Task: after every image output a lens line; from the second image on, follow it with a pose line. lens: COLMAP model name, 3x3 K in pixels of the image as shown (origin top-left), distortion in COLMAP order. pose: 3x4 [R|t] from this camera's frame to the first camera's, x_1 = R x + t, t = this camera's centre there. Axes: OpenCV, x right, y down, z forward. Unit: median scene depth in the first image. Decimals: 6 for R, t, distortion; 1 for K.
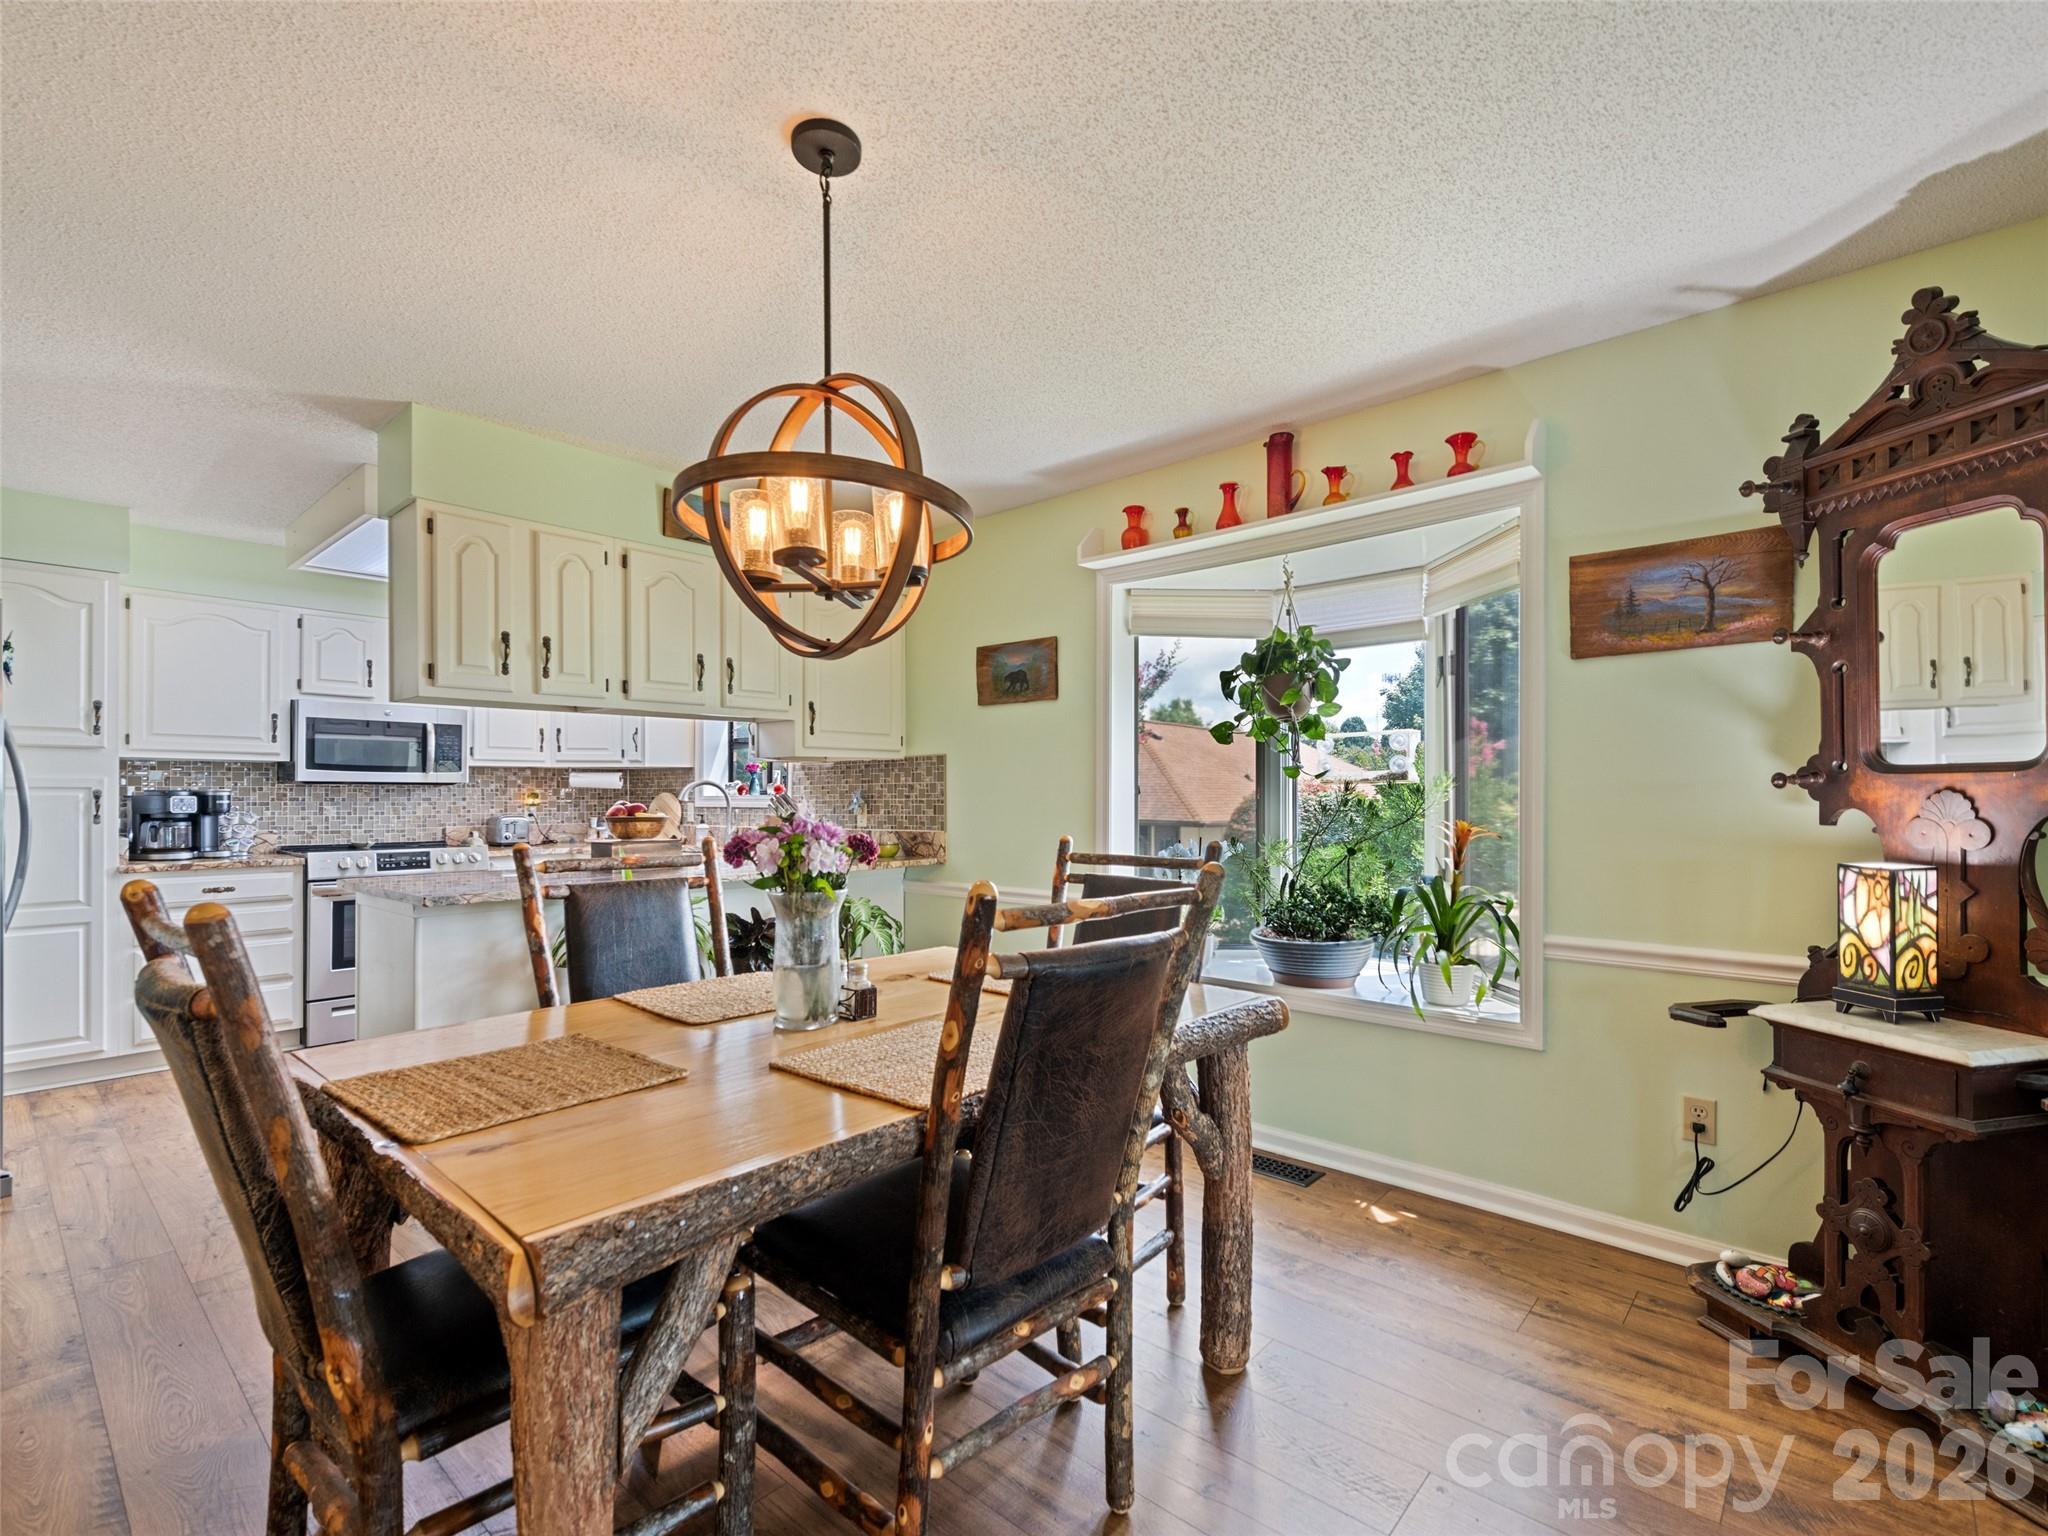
lens RADIAL K [[932.8, 0, 1020.3], [0, 932.8, 792.3], [0, 0, 1]] dist [0.004353, -0.000367]
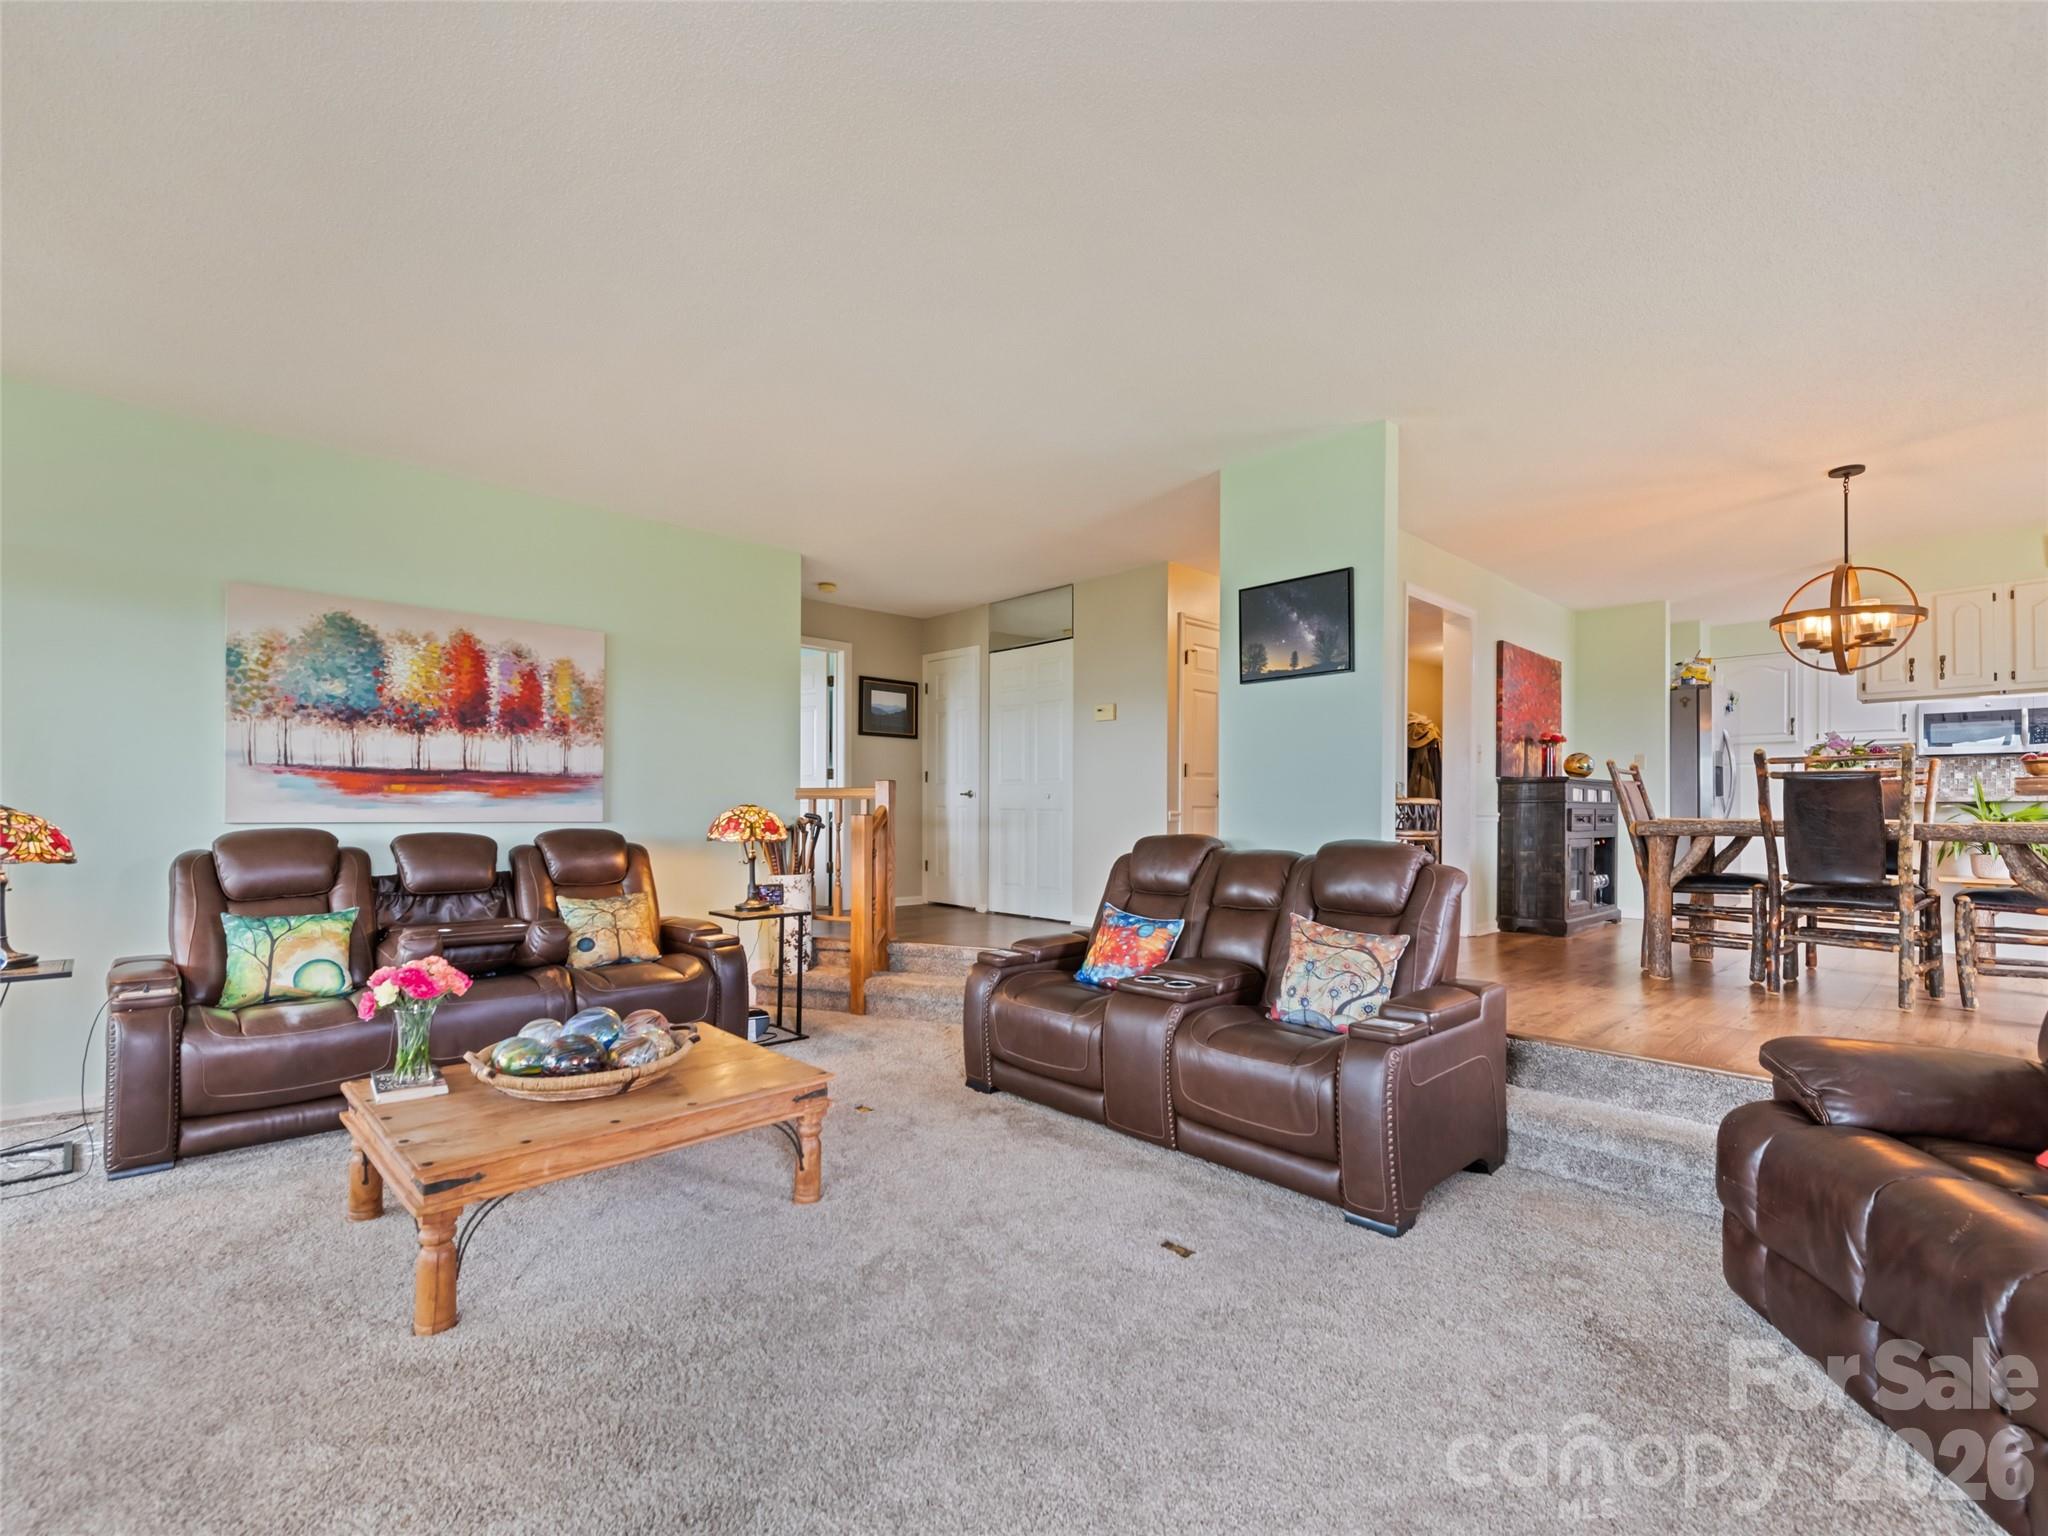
lens RADIAL K [[918.9, 0, 1021.3], [0, 918.9, 805.6], [0, 0, 1]] dist [0.000733, 0.000015]
pose [[-0.090101, -0.003749, -0.995926, 1.321812], [0.000062, 0.999993, -0.003770, 0.115481], [0.995933, -0.000401, -0.090100, -0.531013]]
